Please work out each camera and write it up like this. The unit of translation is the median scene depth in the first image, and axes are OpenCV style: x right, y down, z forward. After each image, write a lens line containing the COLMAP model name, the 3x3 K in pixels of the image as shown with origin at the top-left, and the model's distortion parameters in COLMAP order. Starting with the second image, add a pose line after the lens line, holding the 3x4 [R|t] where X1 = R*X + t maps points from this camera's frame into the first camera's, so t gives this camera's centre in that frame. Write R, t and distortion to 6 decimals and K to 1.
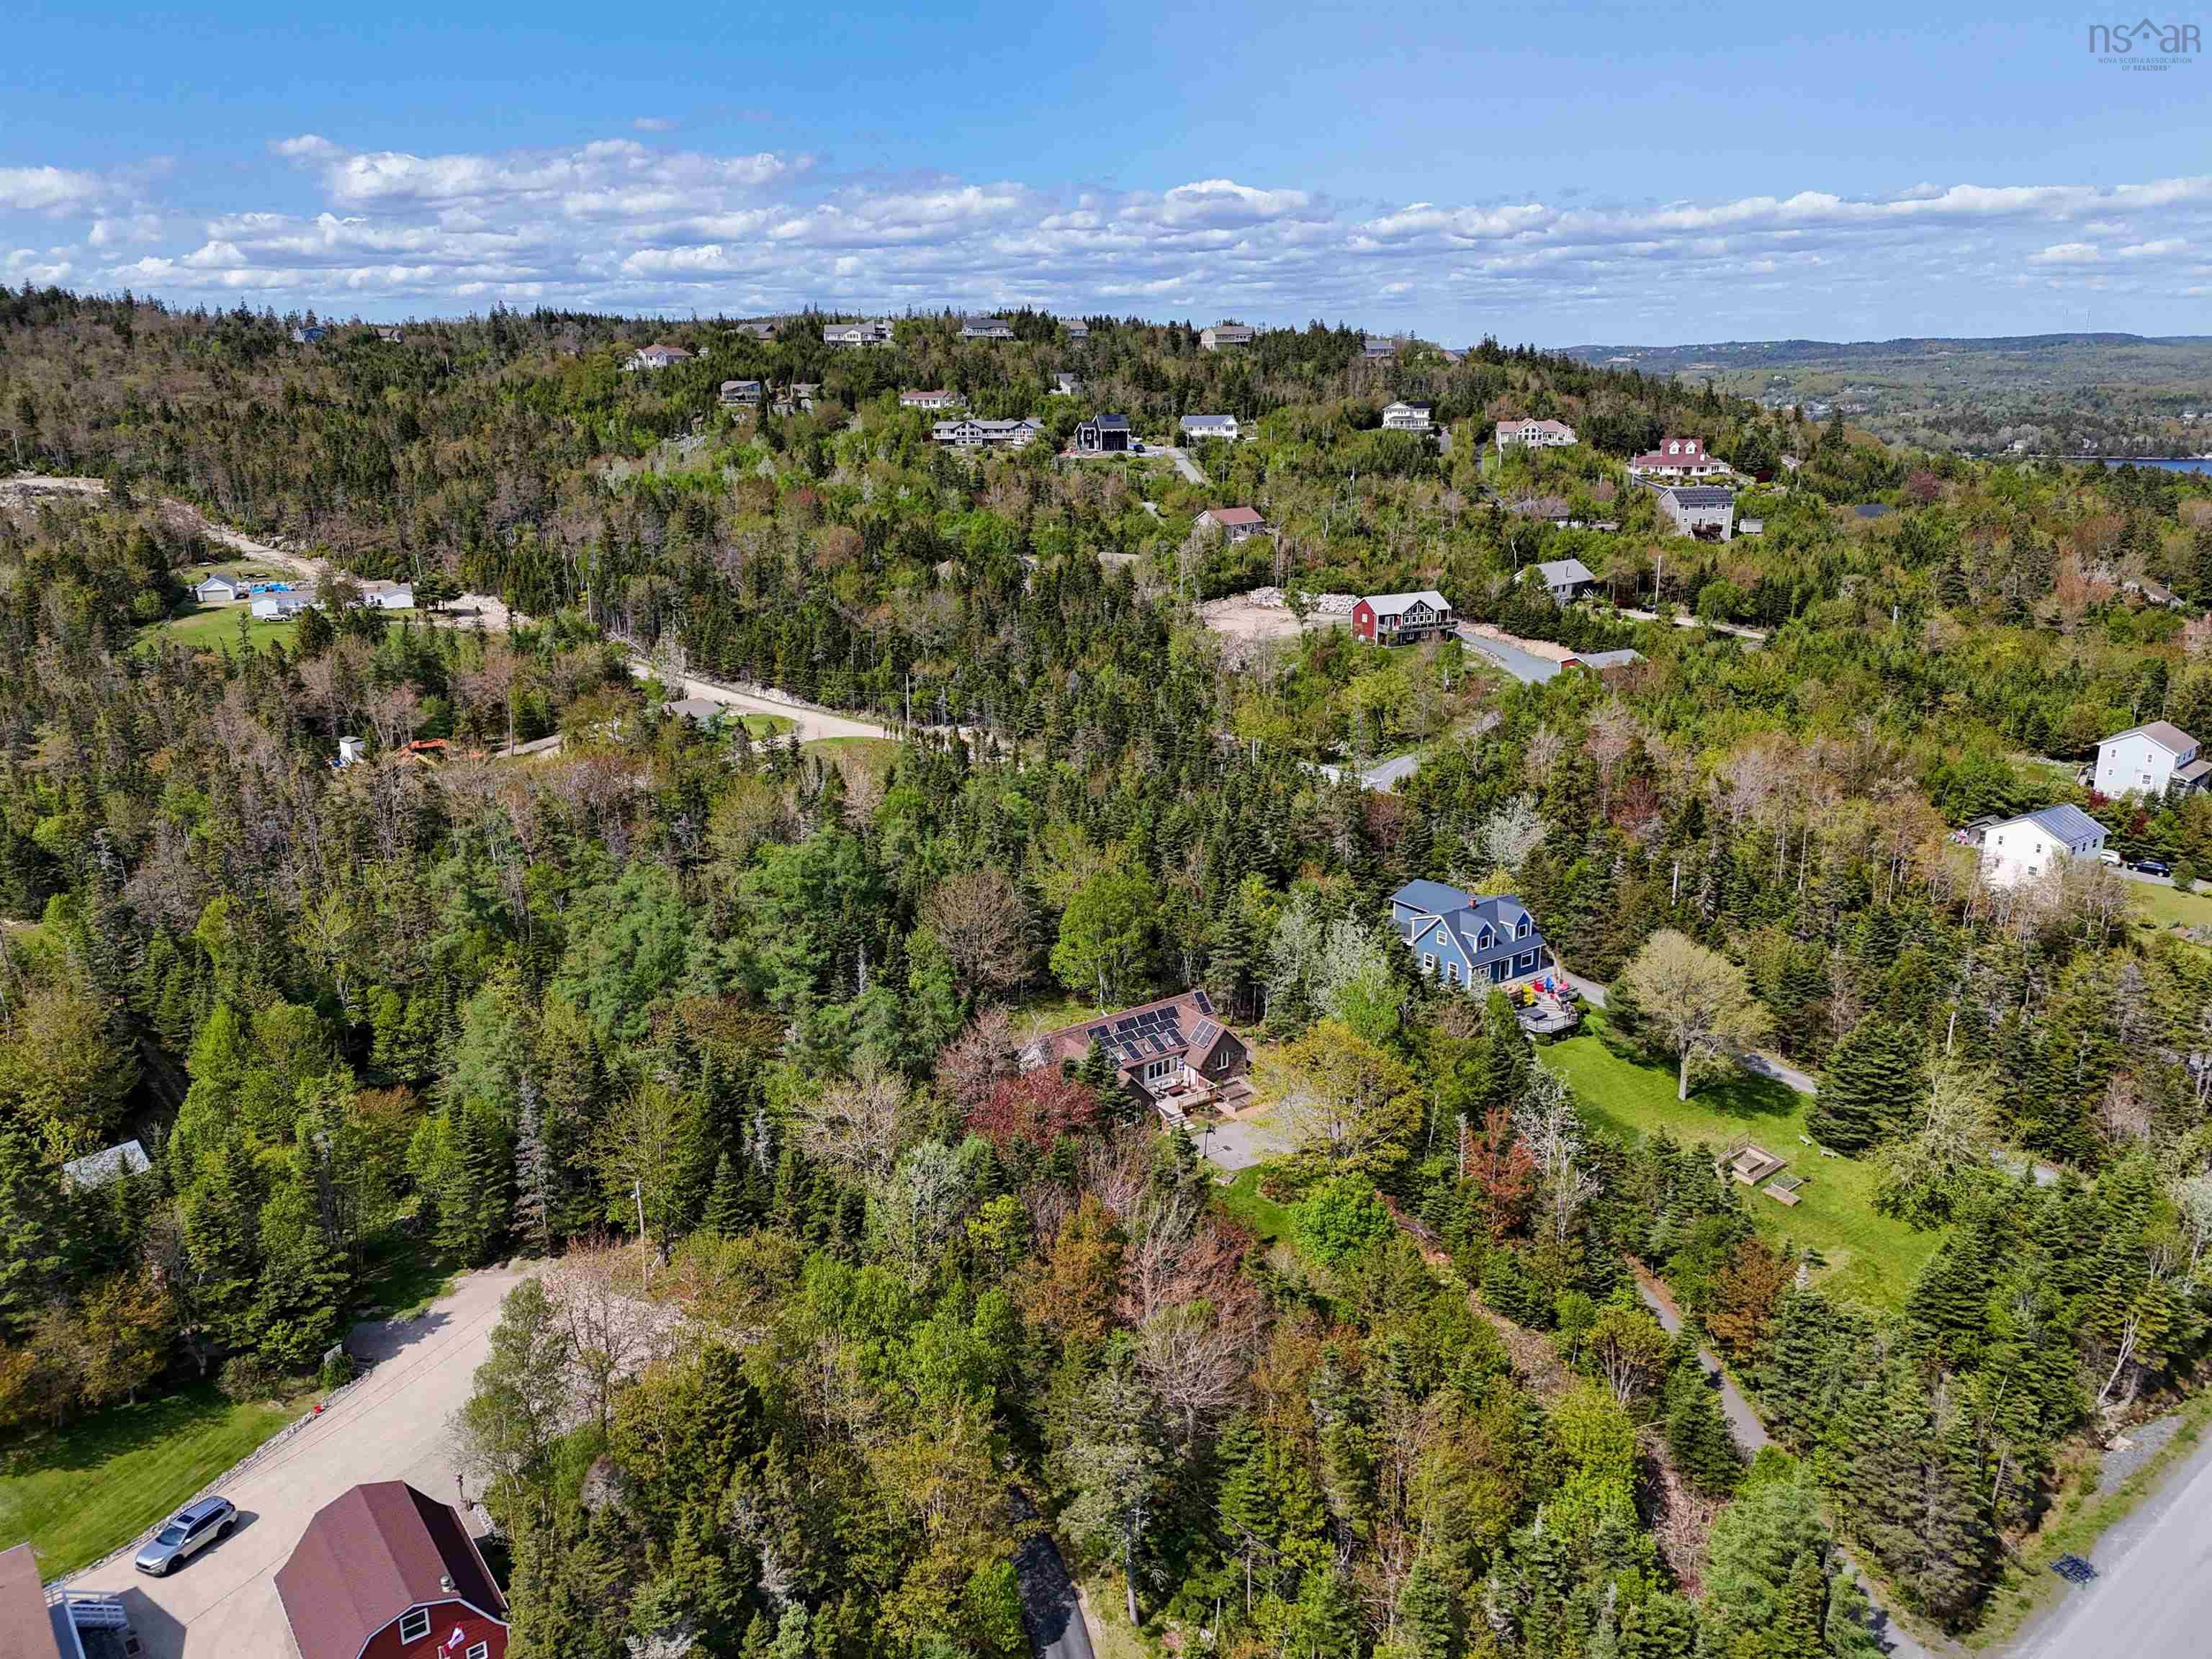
lens RADIAL K [[1607.2, 0, 1106.0], [0, 1607.2, 829.5], [0, 0, 1]] dist [0.063916, -0.067622]
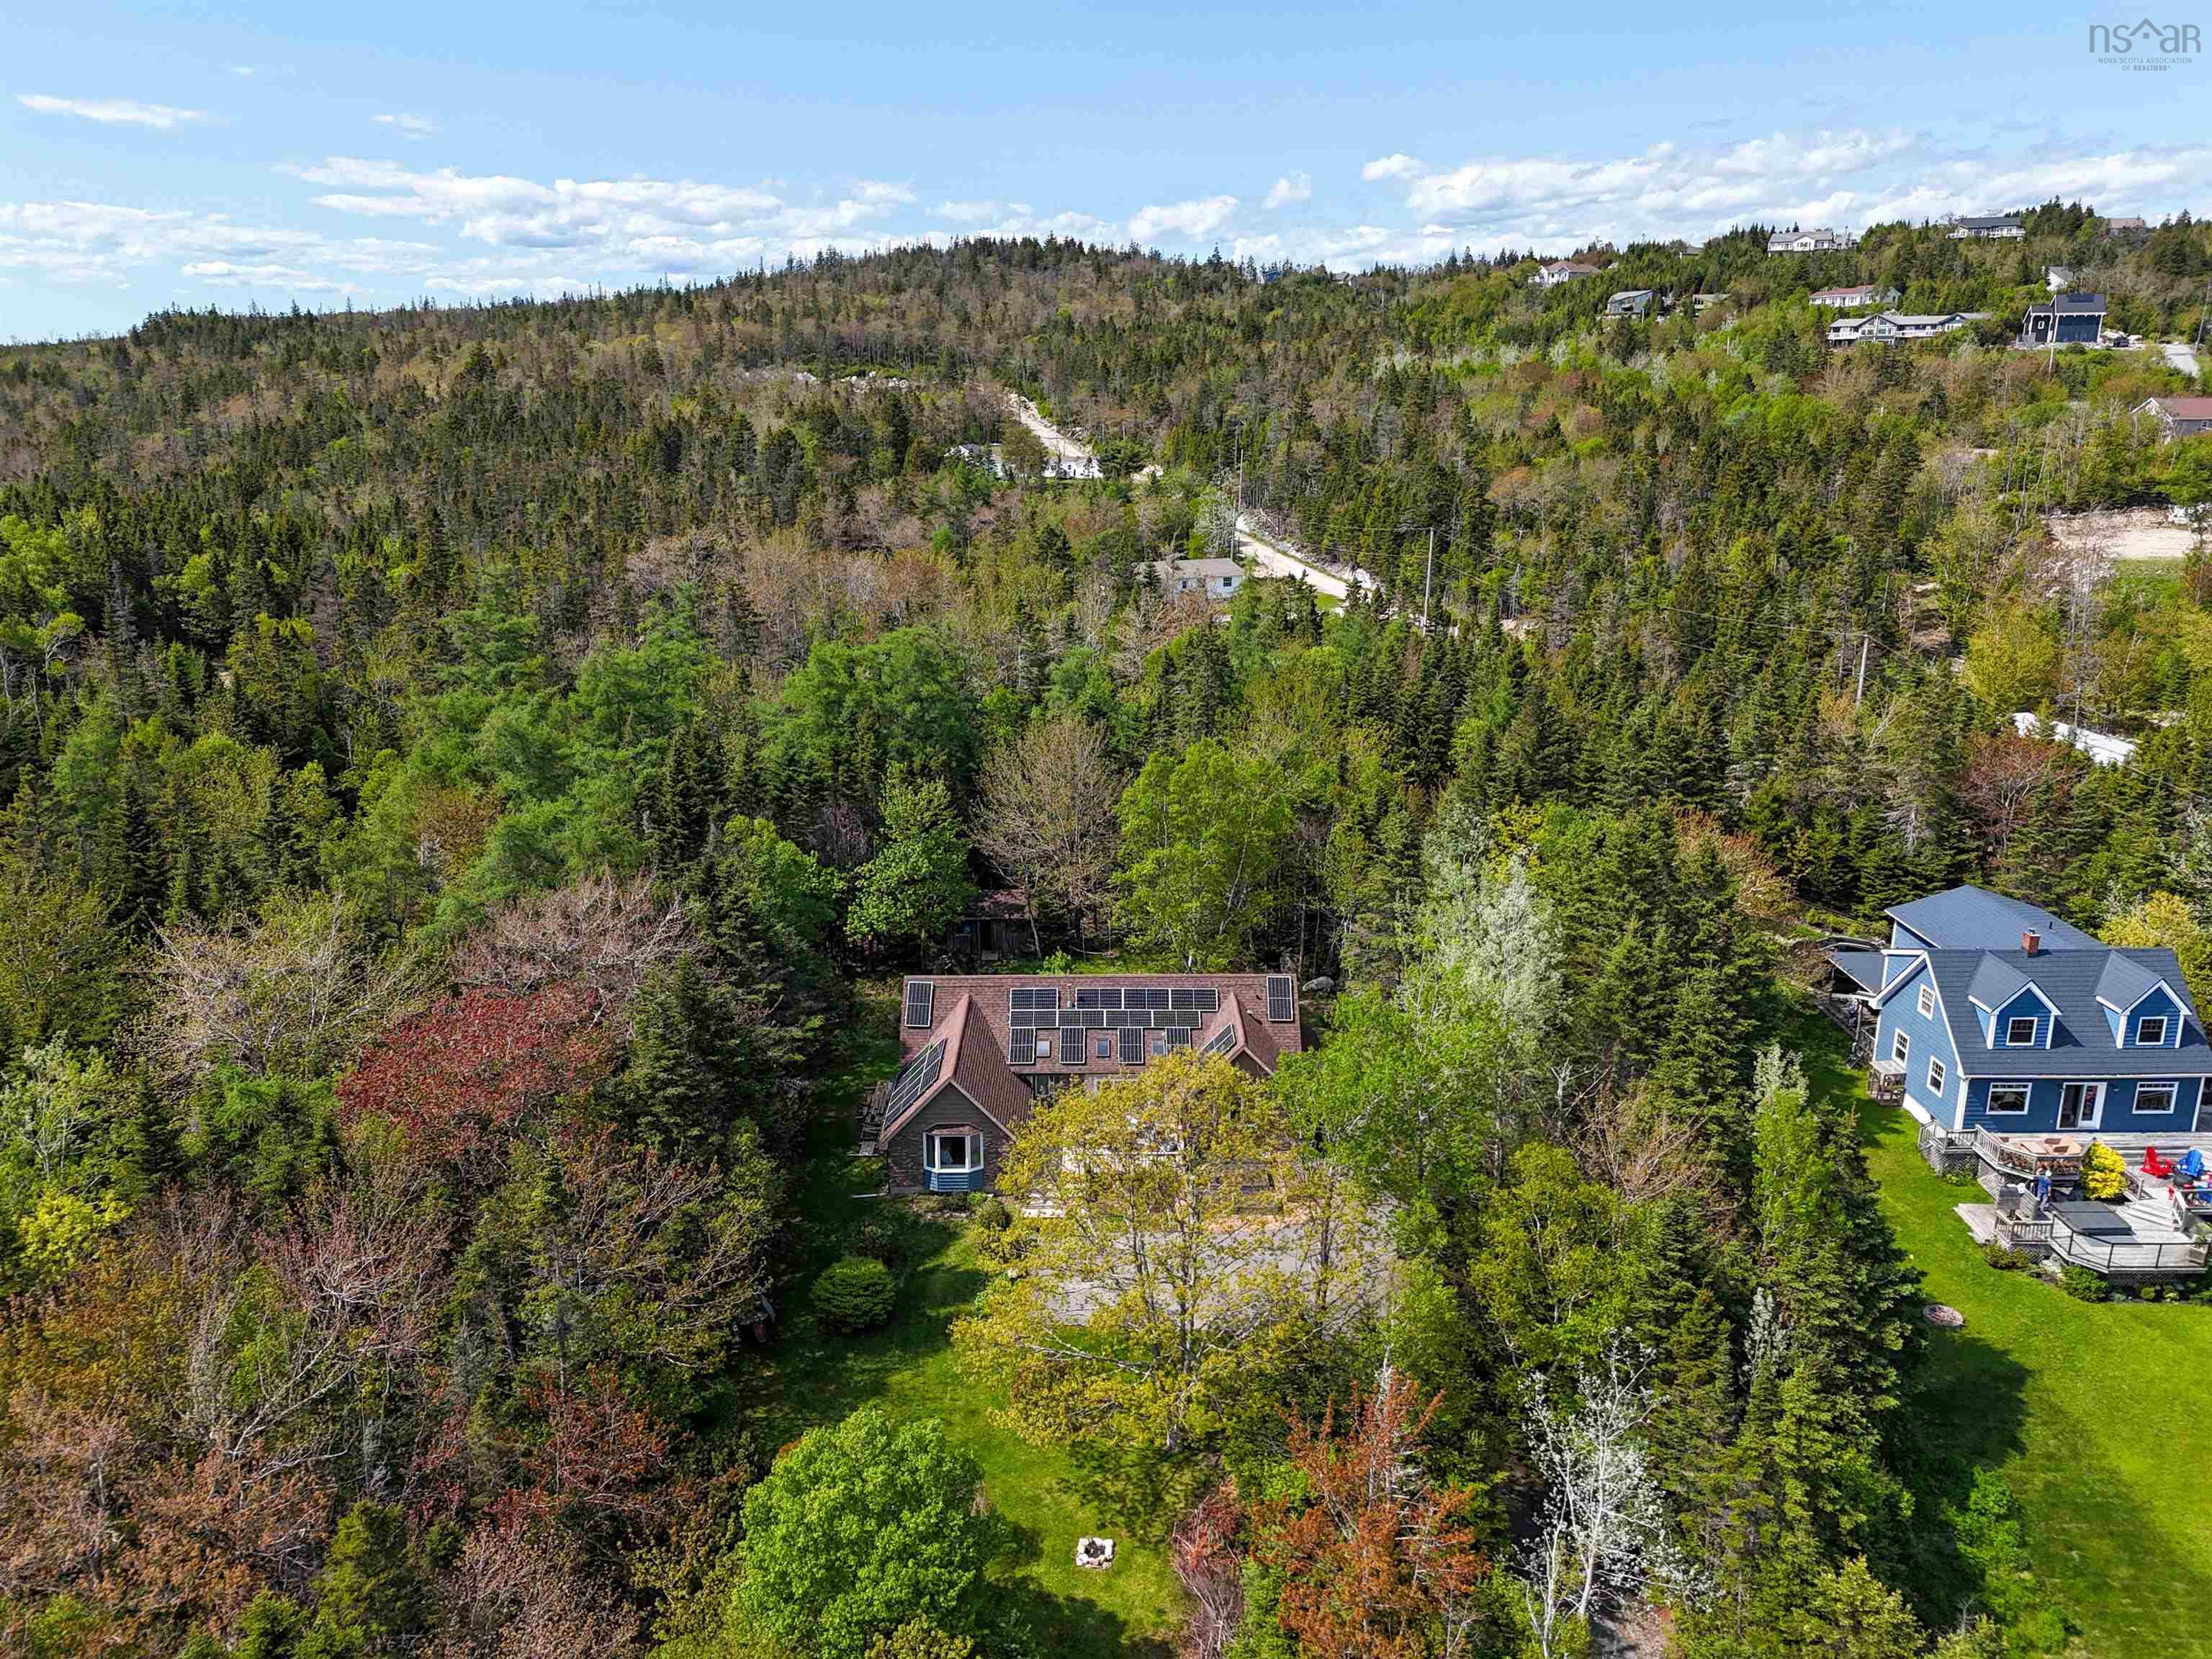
lens RADIAL K [[1607.2, 0, 1106.0], [0, 1607.2, 829.5], [0, 0, 1]] dist [0.063916, -0.067622]
pose [[0.814396, 0.162531, -0.557084, 0.159824], [-0.162687, 0.985427, 0.049669, 0.020447], [0.557038, 0.050180, 0.828970, 0.290862]]
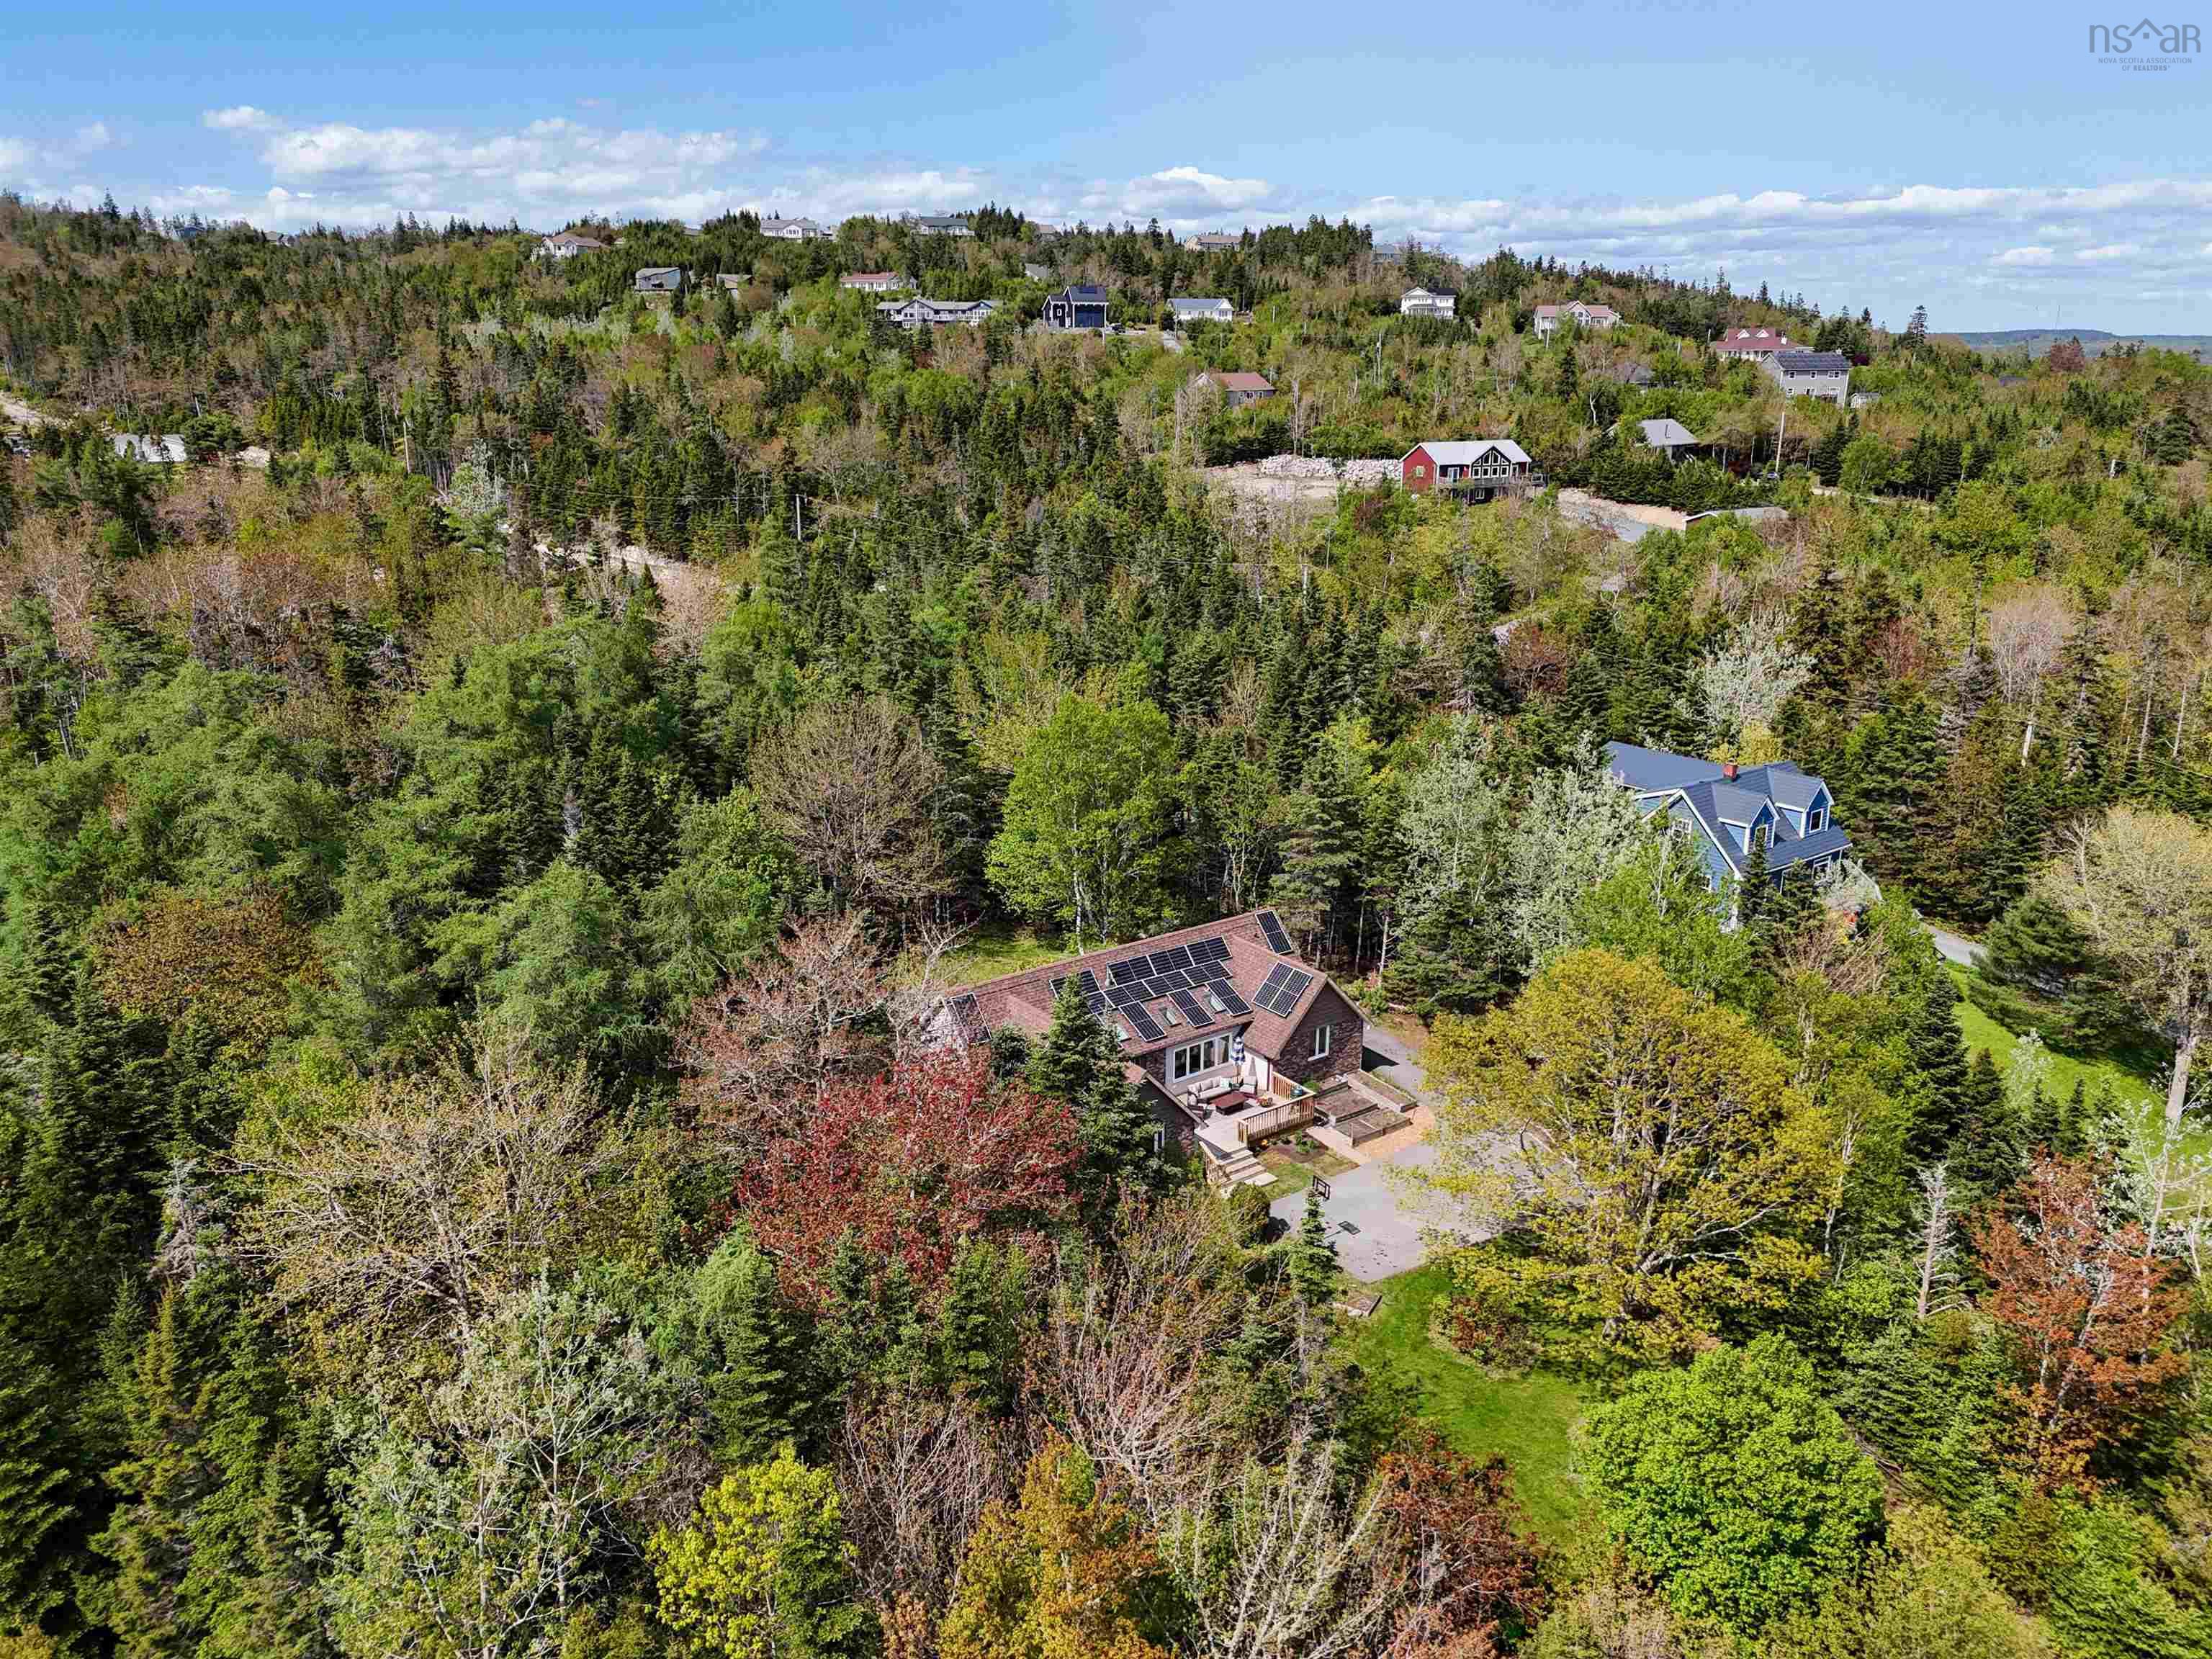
lens RADIAL K [[1607.2, 0, 1106.0], [0, 1607.2, 829.5], [0, 0, 1]] dist [0.063916, -0.067622]
pose [[0.999770, 0.006341, 0.020494, -0.002846], [-0.006448, 0.999966, 0.005120, 0.039148], [-0.020461, -0.005251, 0.999777, 0.260704]]
